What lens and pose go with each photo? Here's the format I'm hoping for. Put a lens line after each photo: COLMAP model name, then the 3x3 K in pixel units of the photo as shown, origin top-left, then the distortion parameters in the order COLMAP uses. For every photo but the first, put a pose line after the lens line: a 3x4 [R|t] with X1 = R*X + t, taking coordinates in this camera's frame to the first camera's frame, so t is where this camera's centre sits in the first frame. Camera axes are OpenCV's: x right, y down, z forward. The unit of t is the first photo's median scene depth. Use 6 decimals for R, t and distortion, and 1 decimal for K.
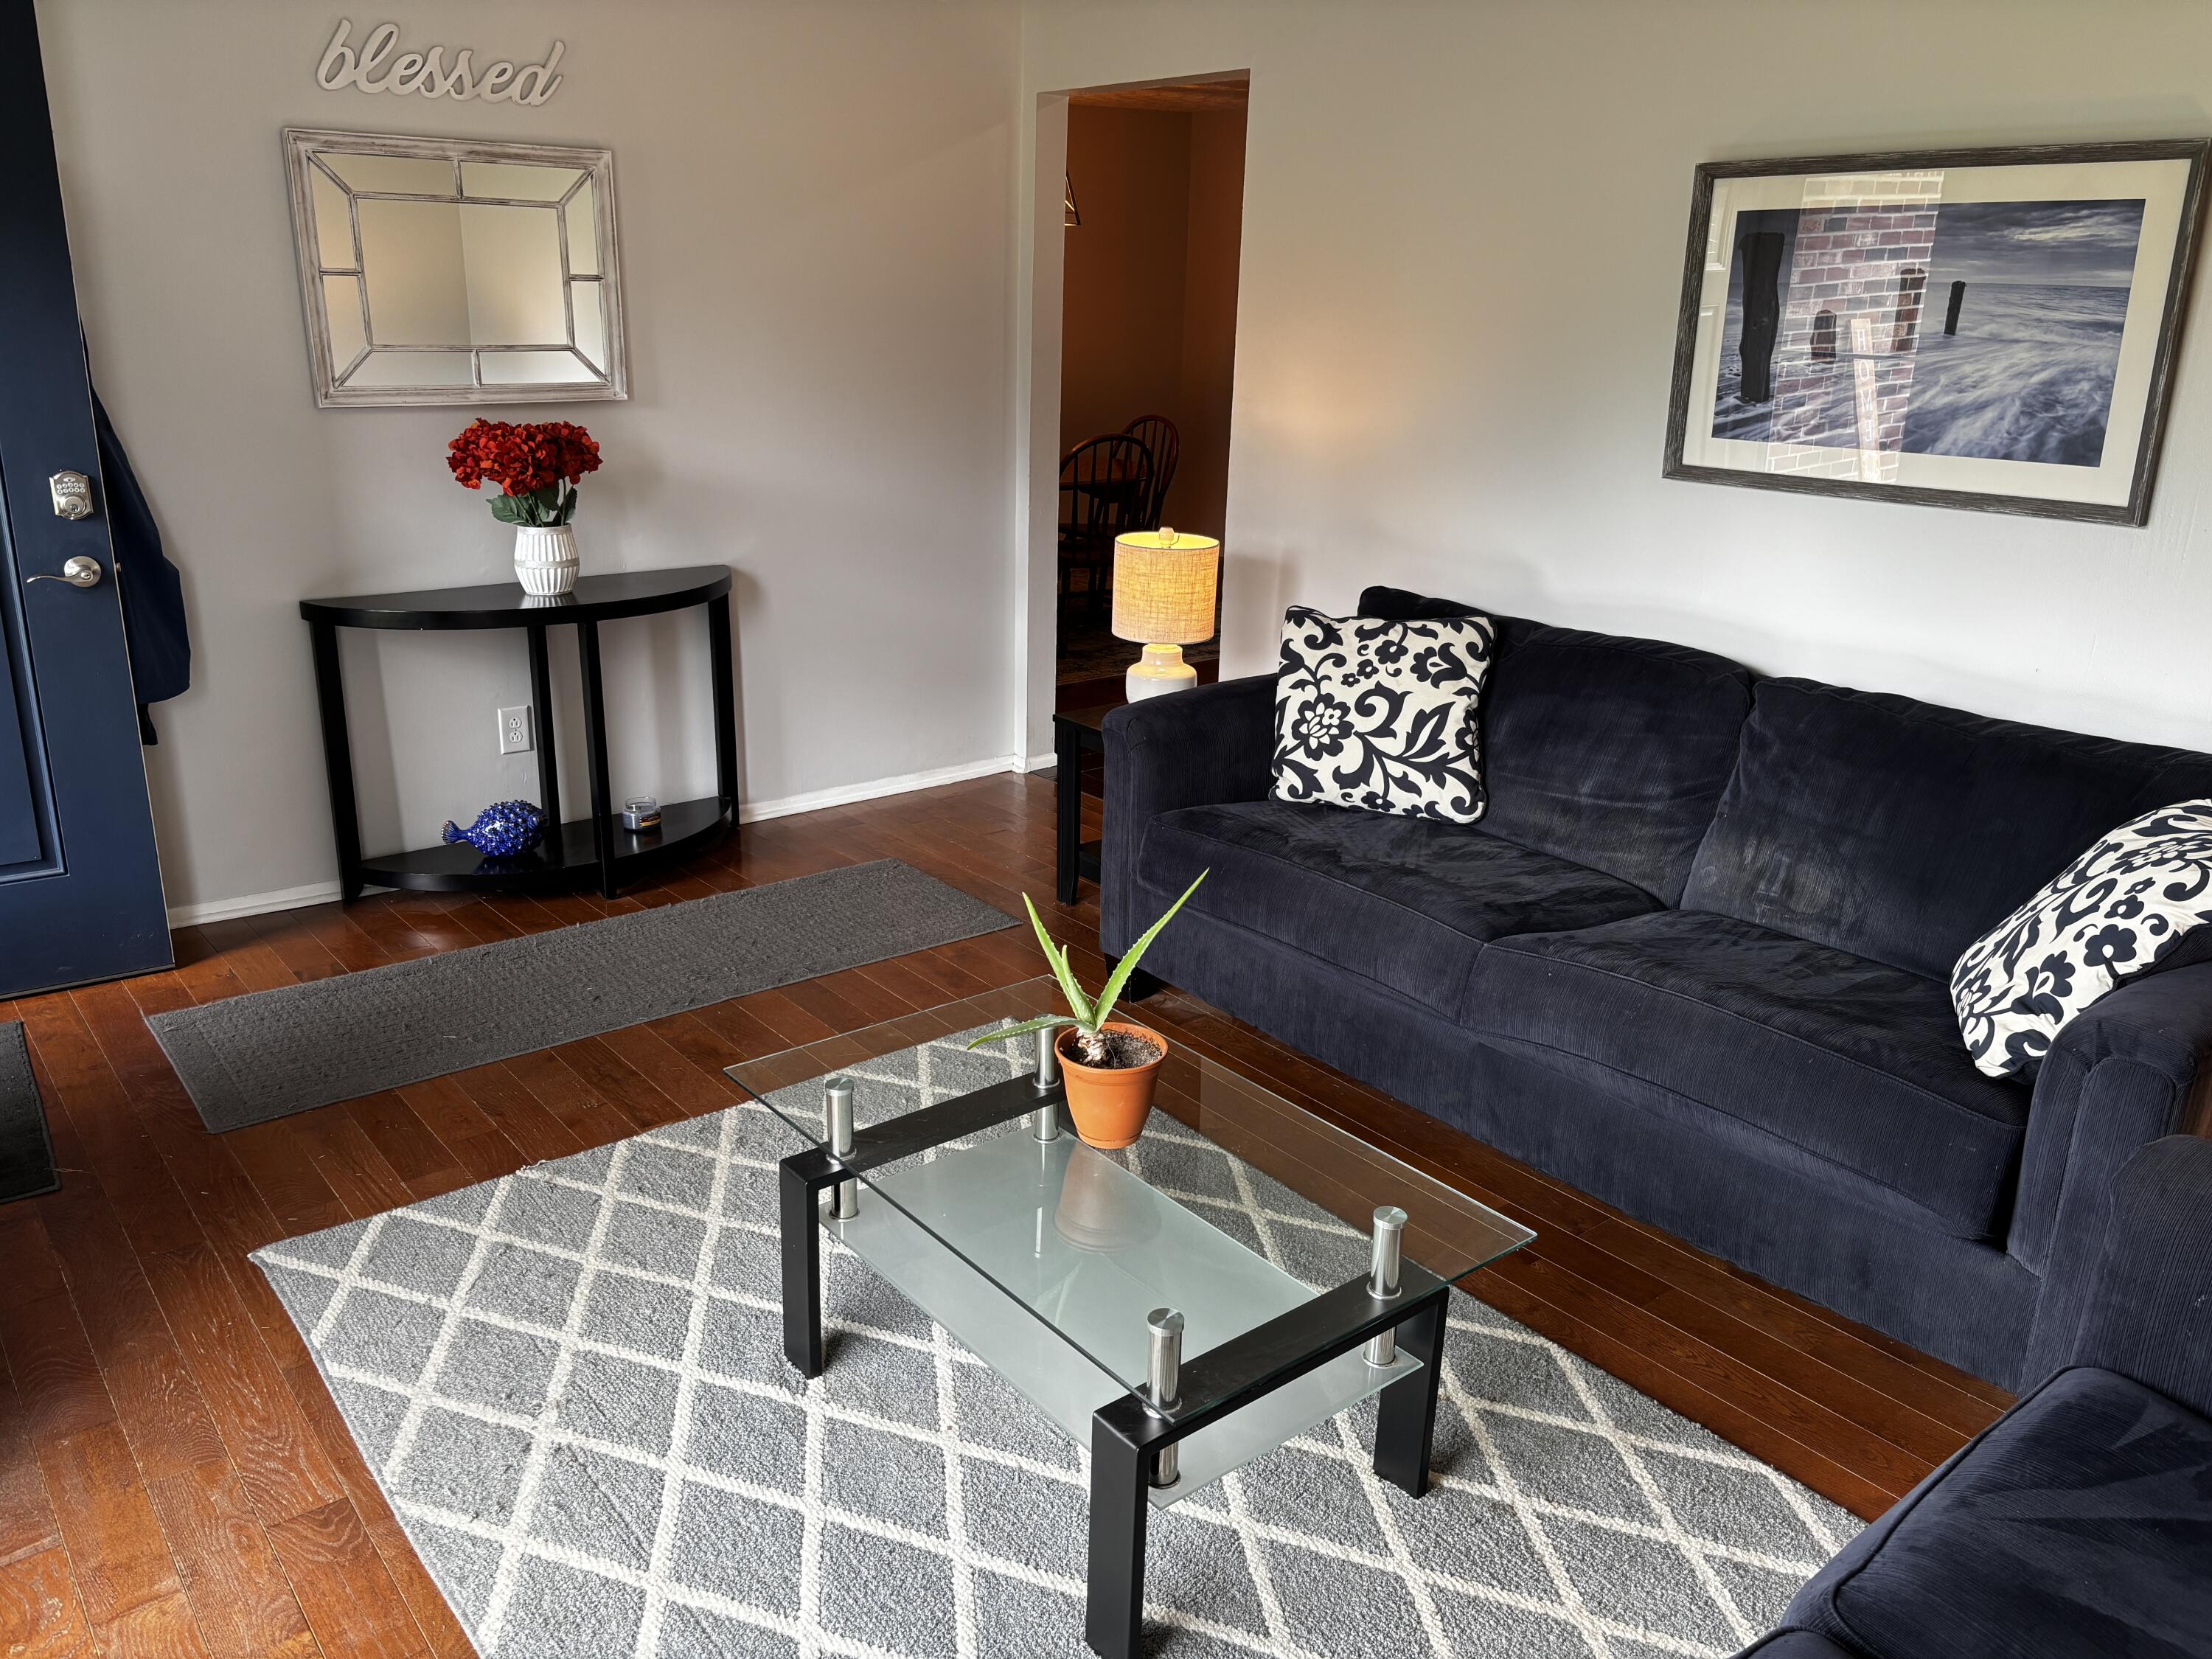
lens RADIAL K [[1669.3, 0, 1090.1], [0, 1669.3, 827.5], [0, 0, 1]] dist [0.044108, -0.039332]
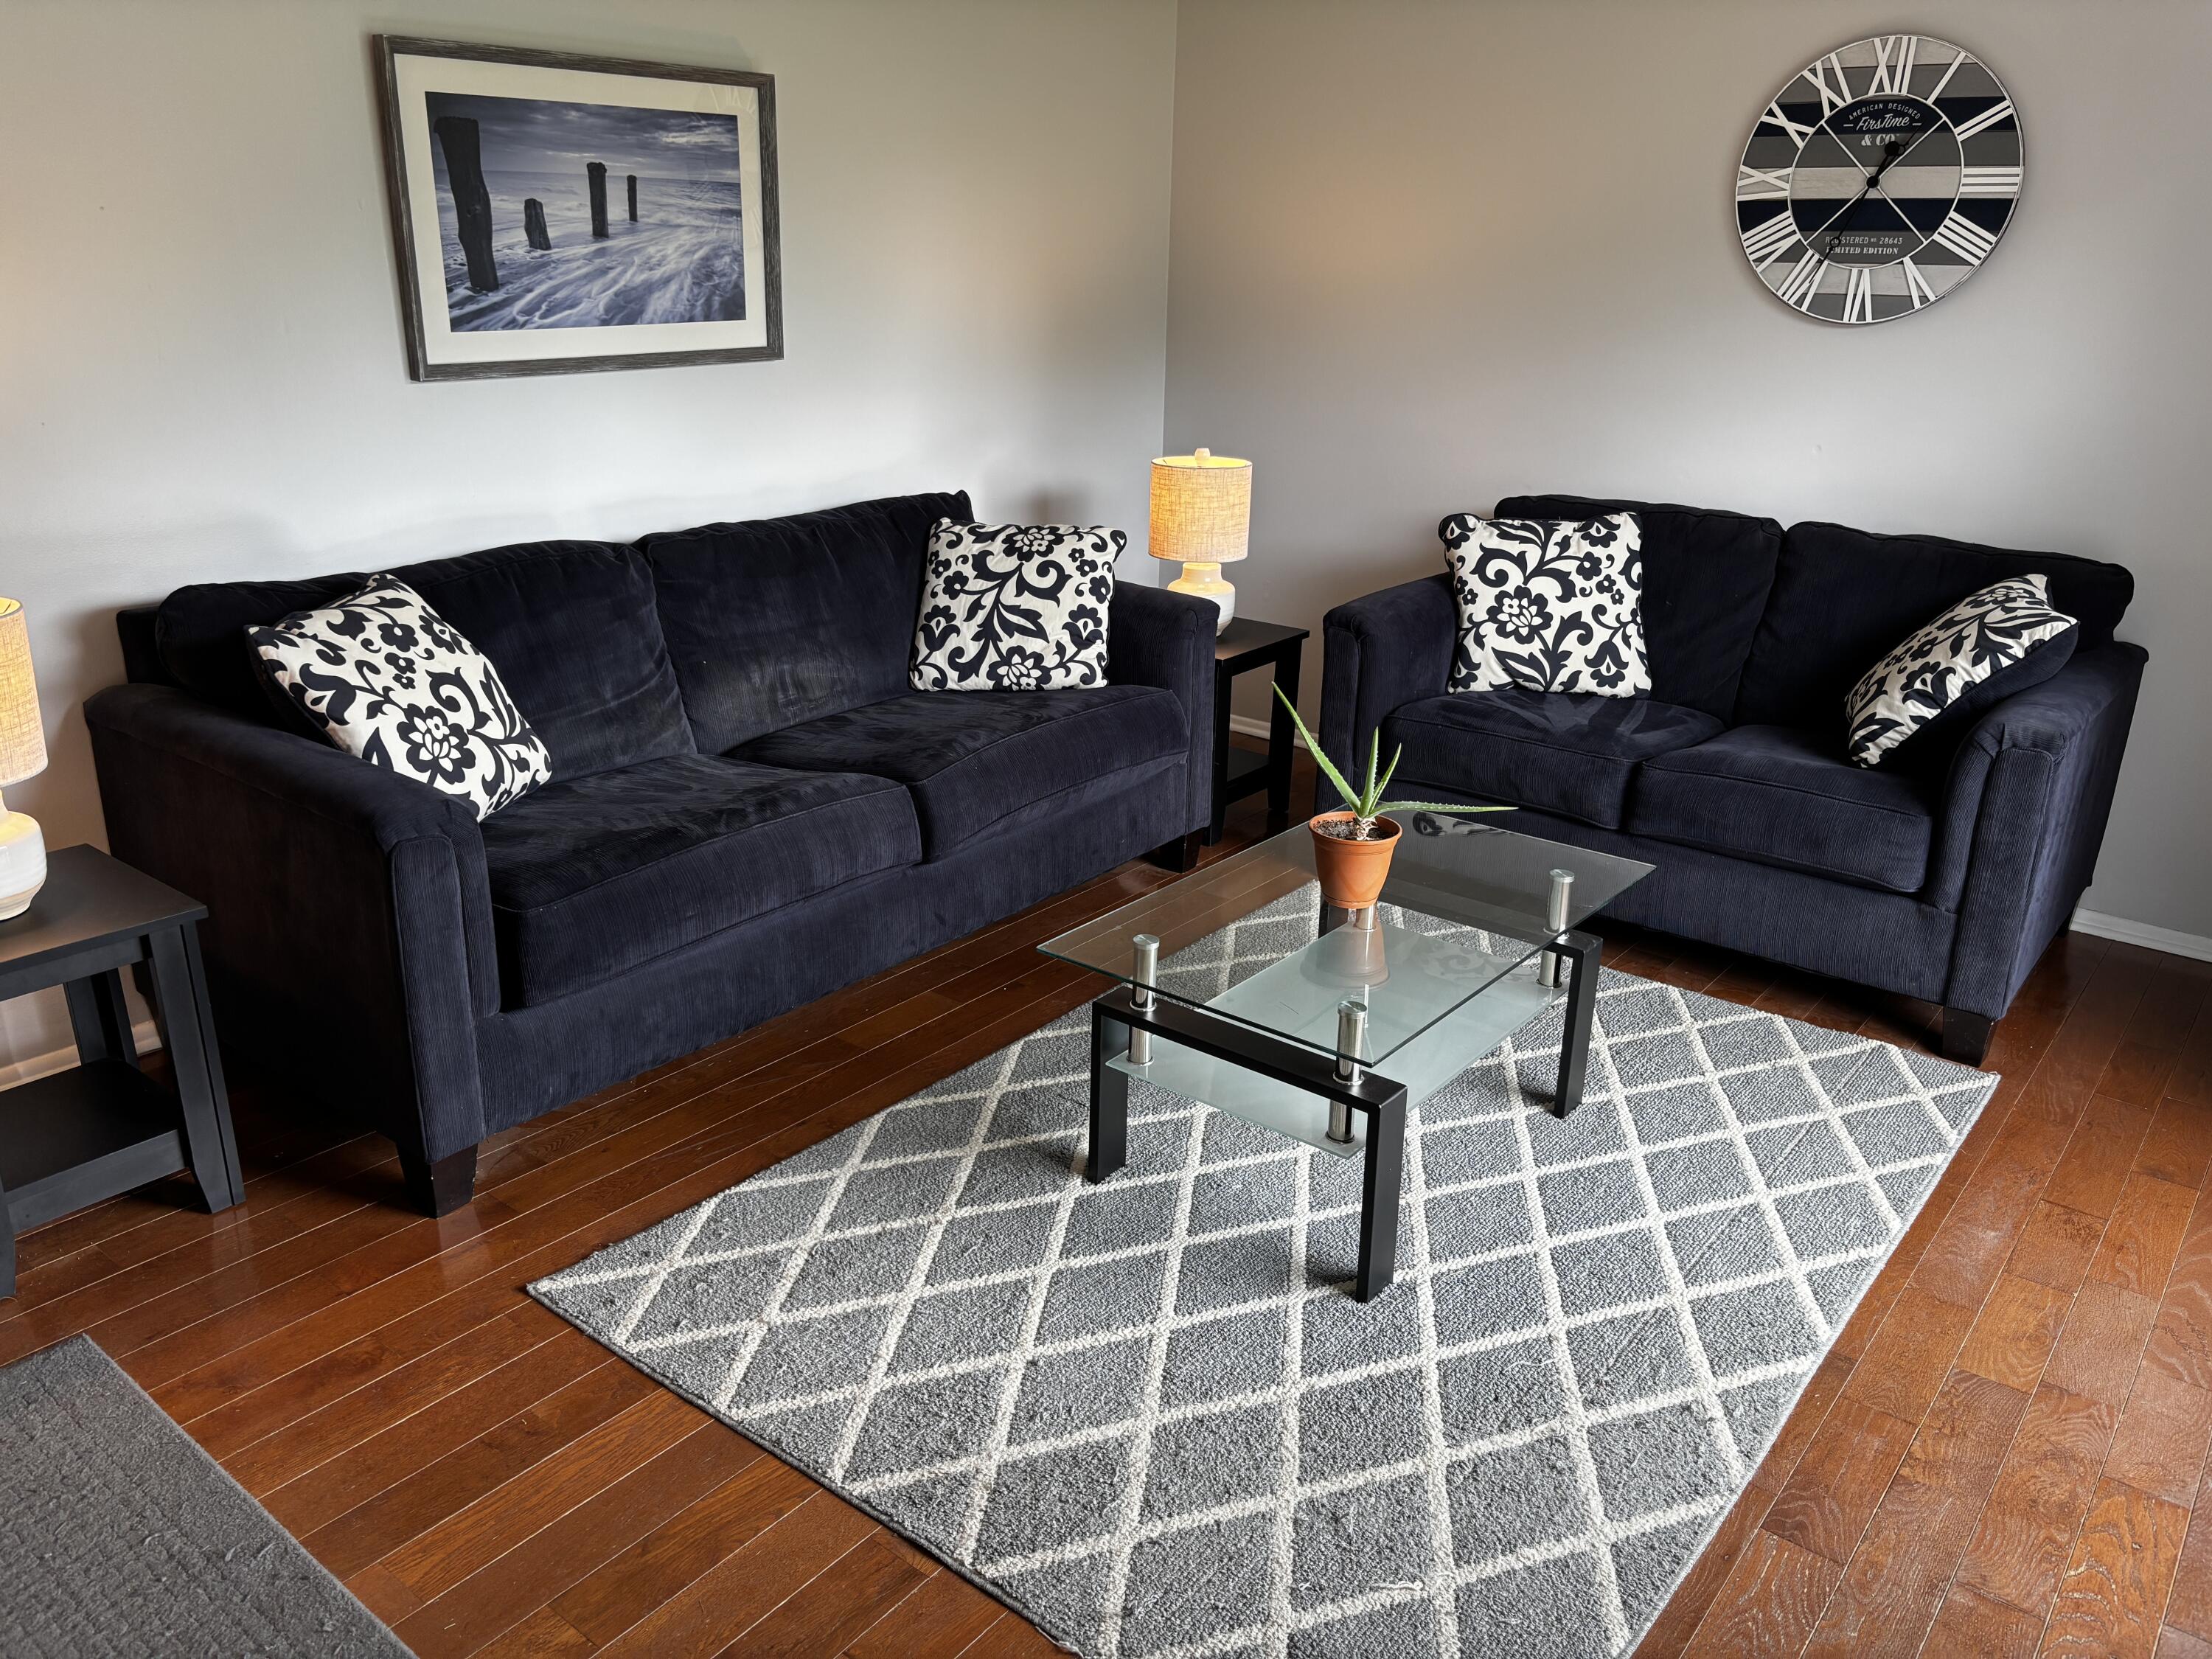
lens RADIAL K [[1669.3, 0, 1095.8], [0, 1669.3, 829.5], [0, 0, 1]] dist [0.044108, -0.039332]
pose [[-0.210114, -0.354161, 0.911275, -0.785425], [0.276722, 0.872424, 0.402866, -0.306476], [-0.937698, 0.336818, -0.085304, 0.944408]]
